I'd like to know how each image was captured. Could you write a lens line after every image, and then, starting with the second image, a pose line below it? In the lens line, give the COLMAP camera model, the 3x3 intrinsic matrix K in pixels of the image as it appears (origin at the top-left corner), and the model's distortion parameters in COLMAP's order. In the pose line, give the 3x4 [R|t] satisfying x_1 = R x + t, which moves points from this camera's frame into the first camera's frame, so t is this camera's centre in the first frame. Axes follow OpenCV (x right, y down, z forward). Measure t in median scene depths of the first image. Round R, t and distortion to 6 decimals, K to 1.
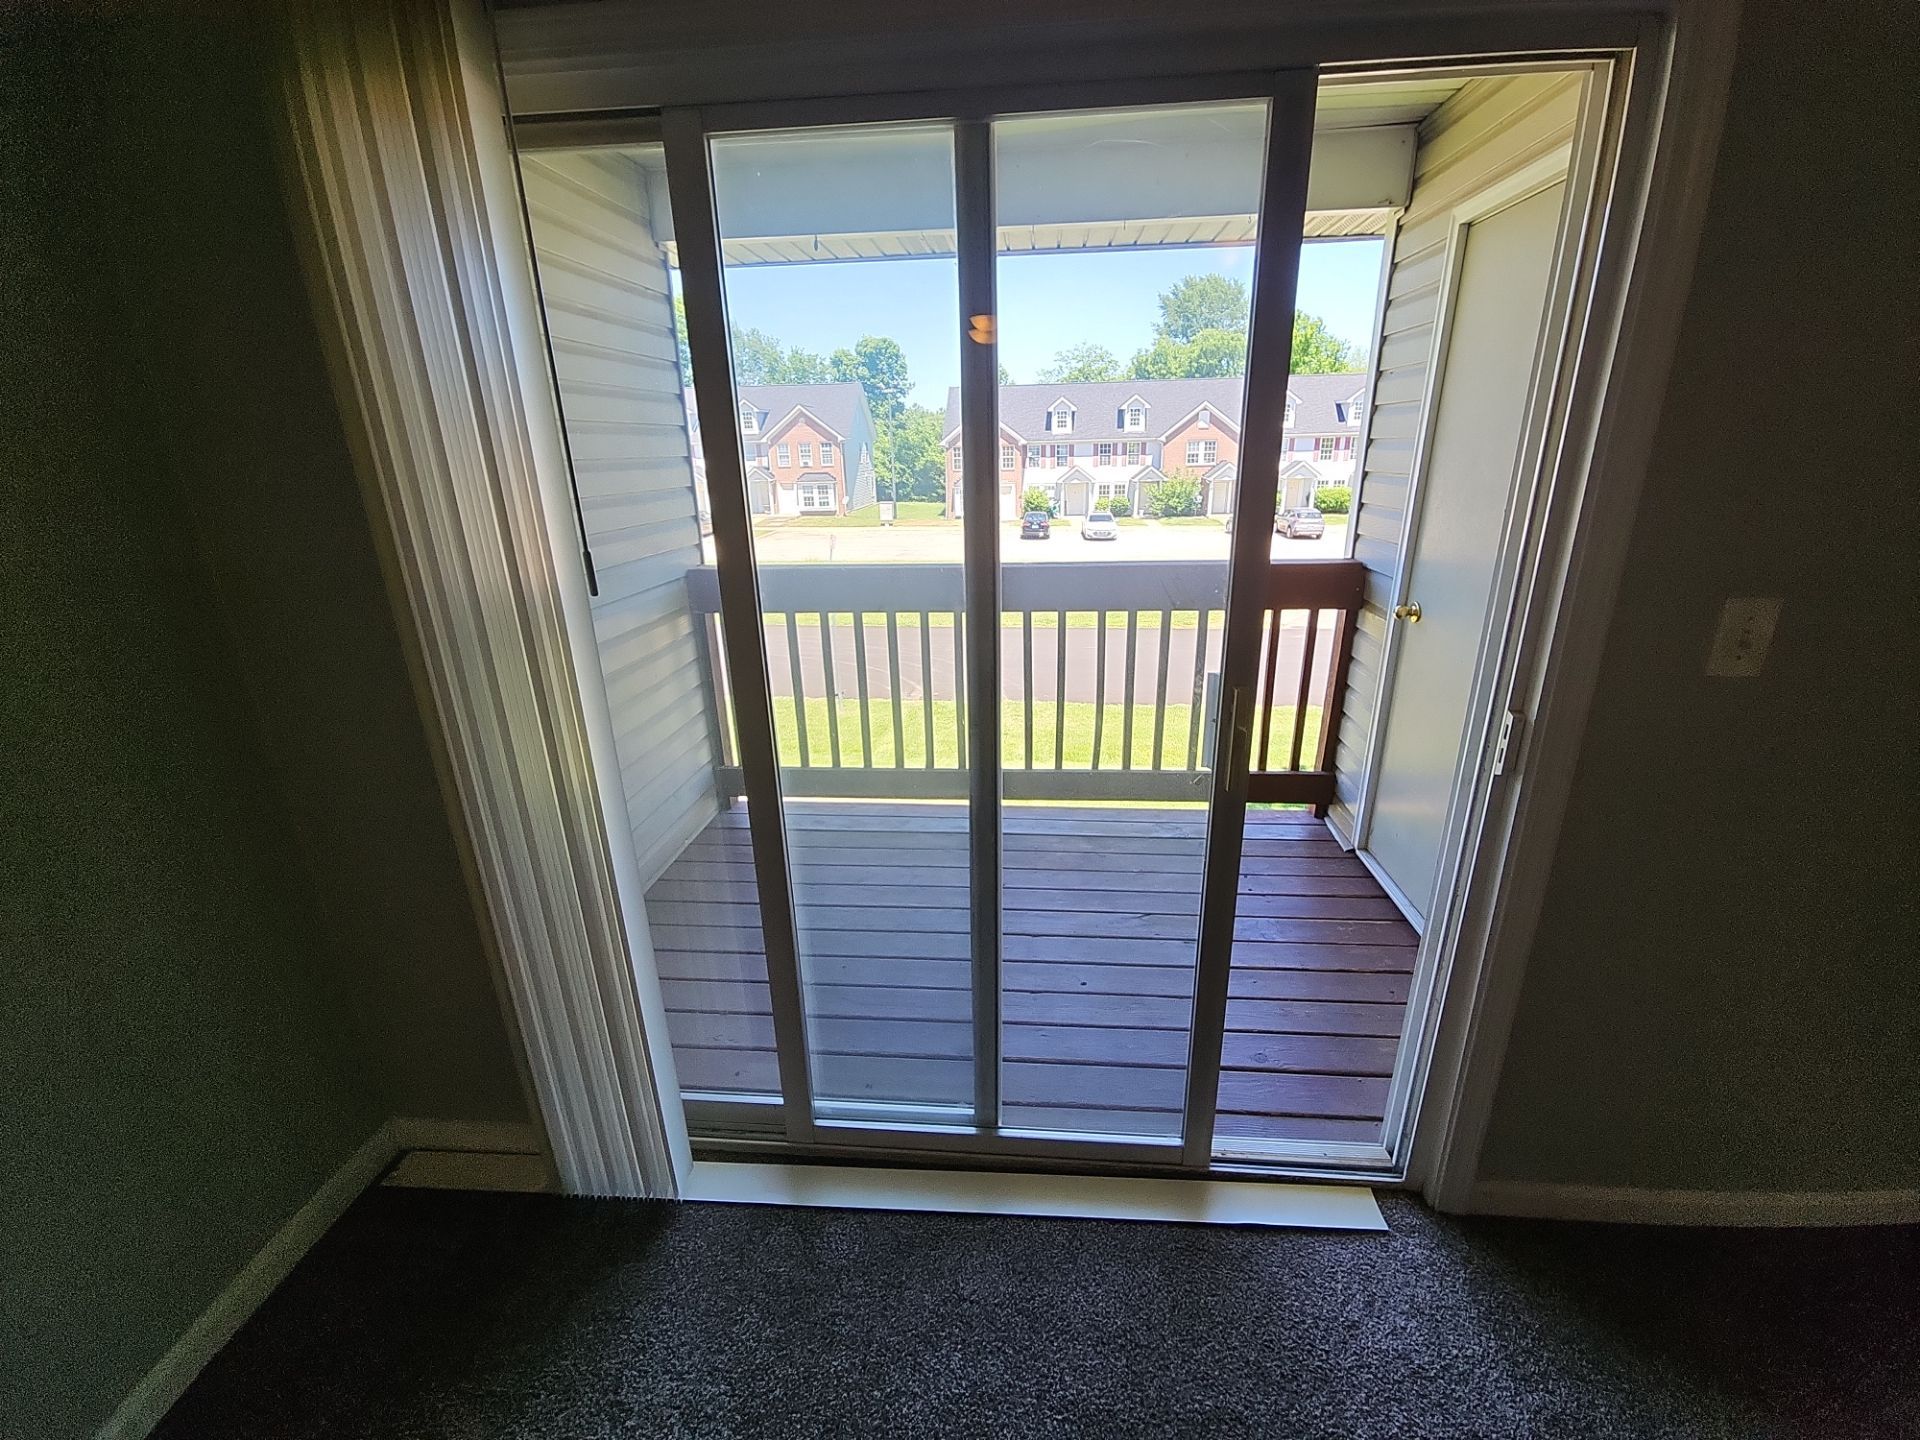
lens RADIAL K [[786.0, 0, 973.8], [0, 786.0, 711.3], [0, 0, 1]] dist [-0.012100, -0.001402]
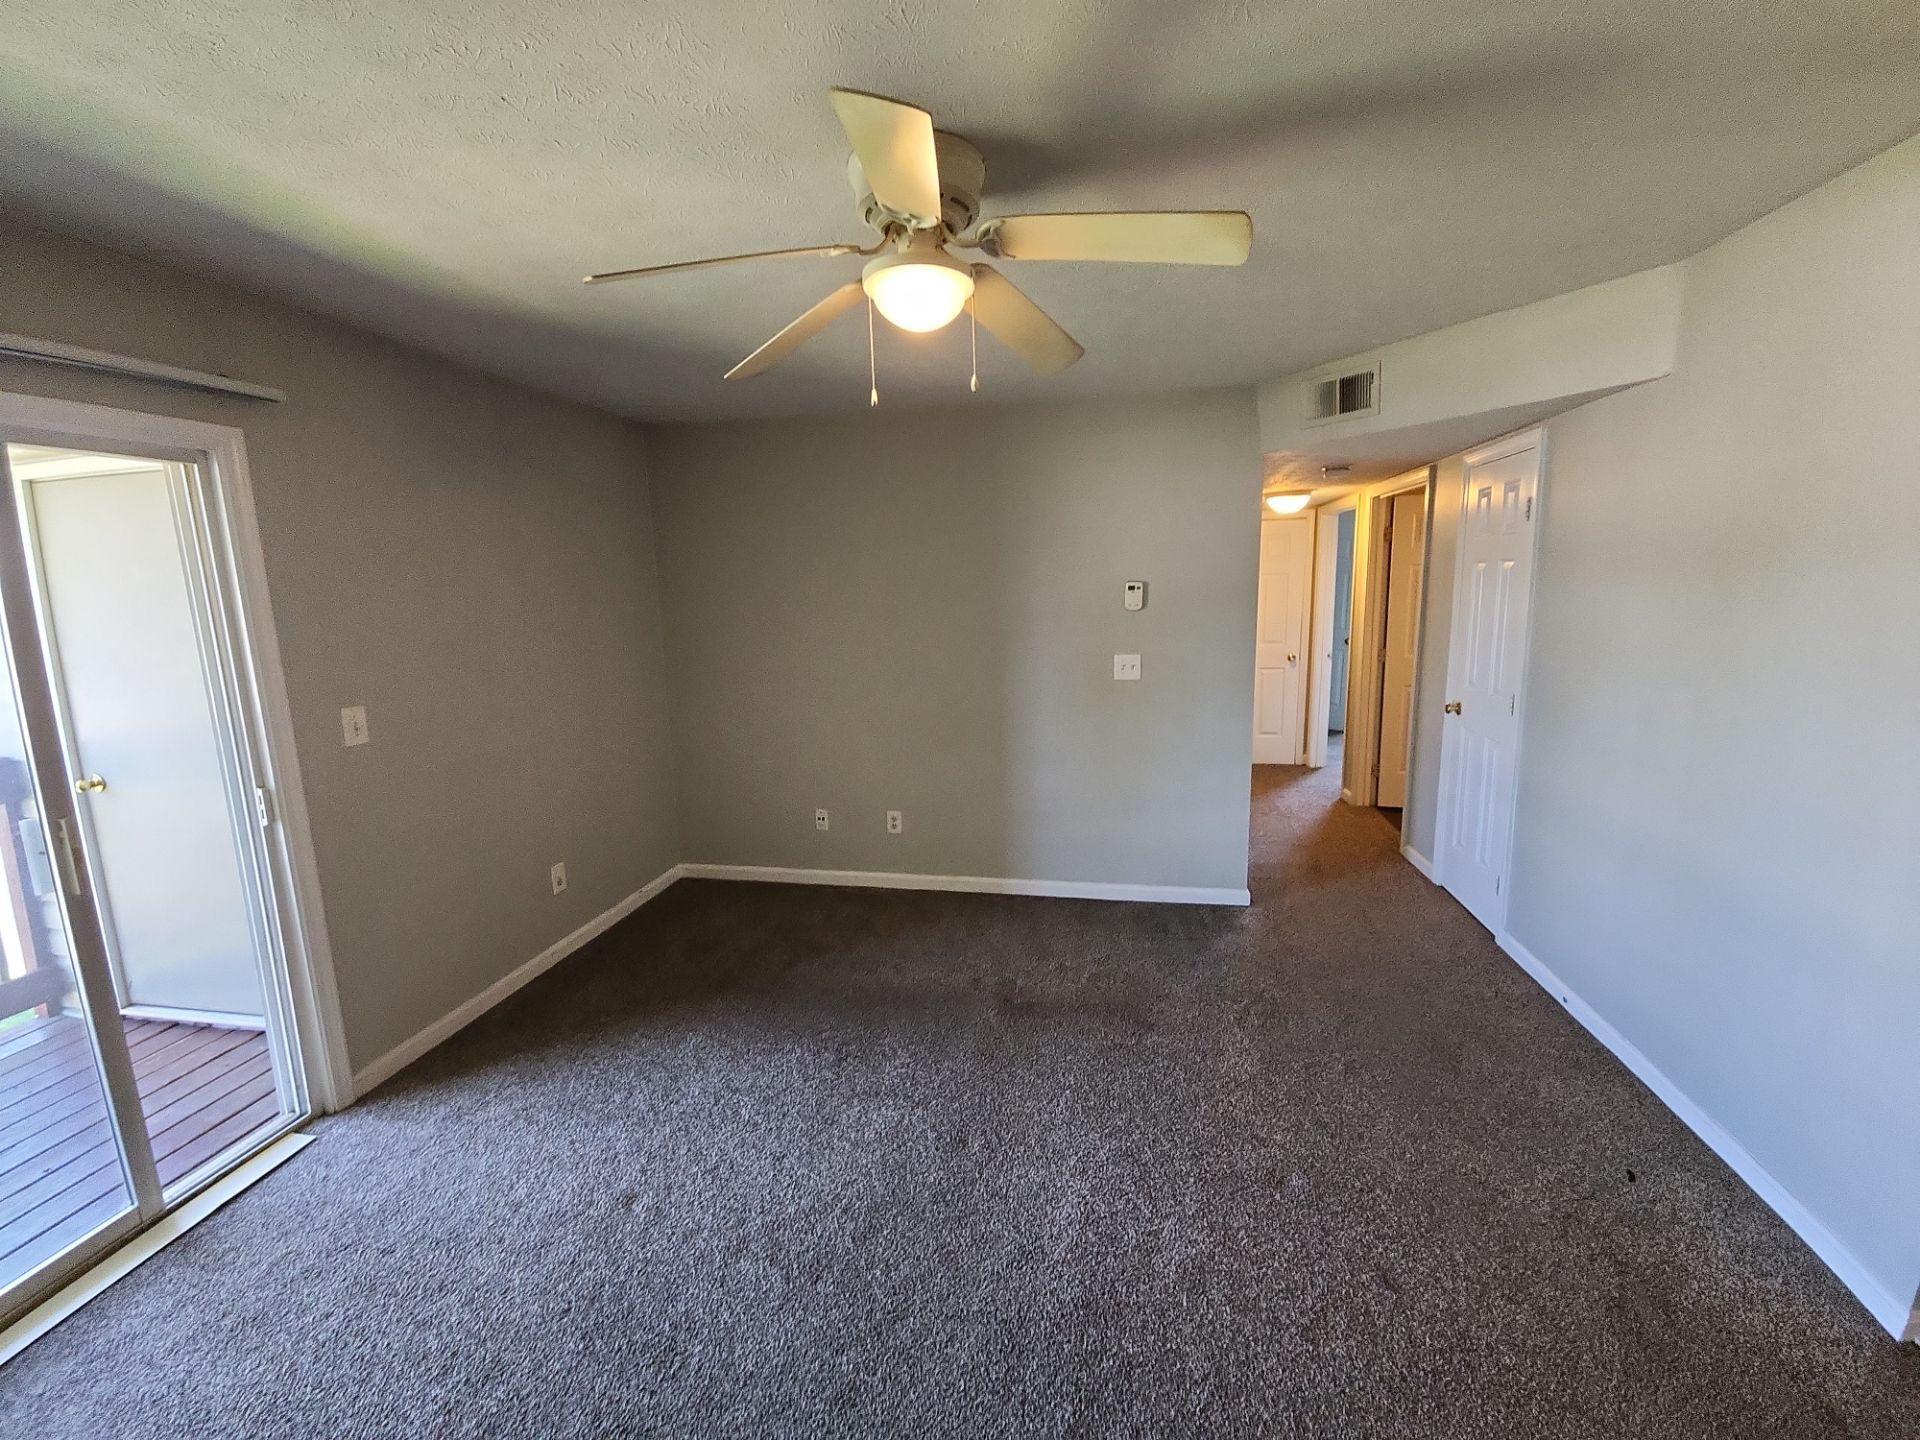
lens RADIAL K [[786.0, 0, 961.0], [0, 786.0, 704.7], [0, 0, 1]] dist [-0.012100, -0.001402]
pose [[0.107221, -0.136873, 0.984769, -0.798004], [0.345044, 0.934042, 0.092255, 0.195956], [-0.932442, 0.329897, 0.147376, -0.759009]]
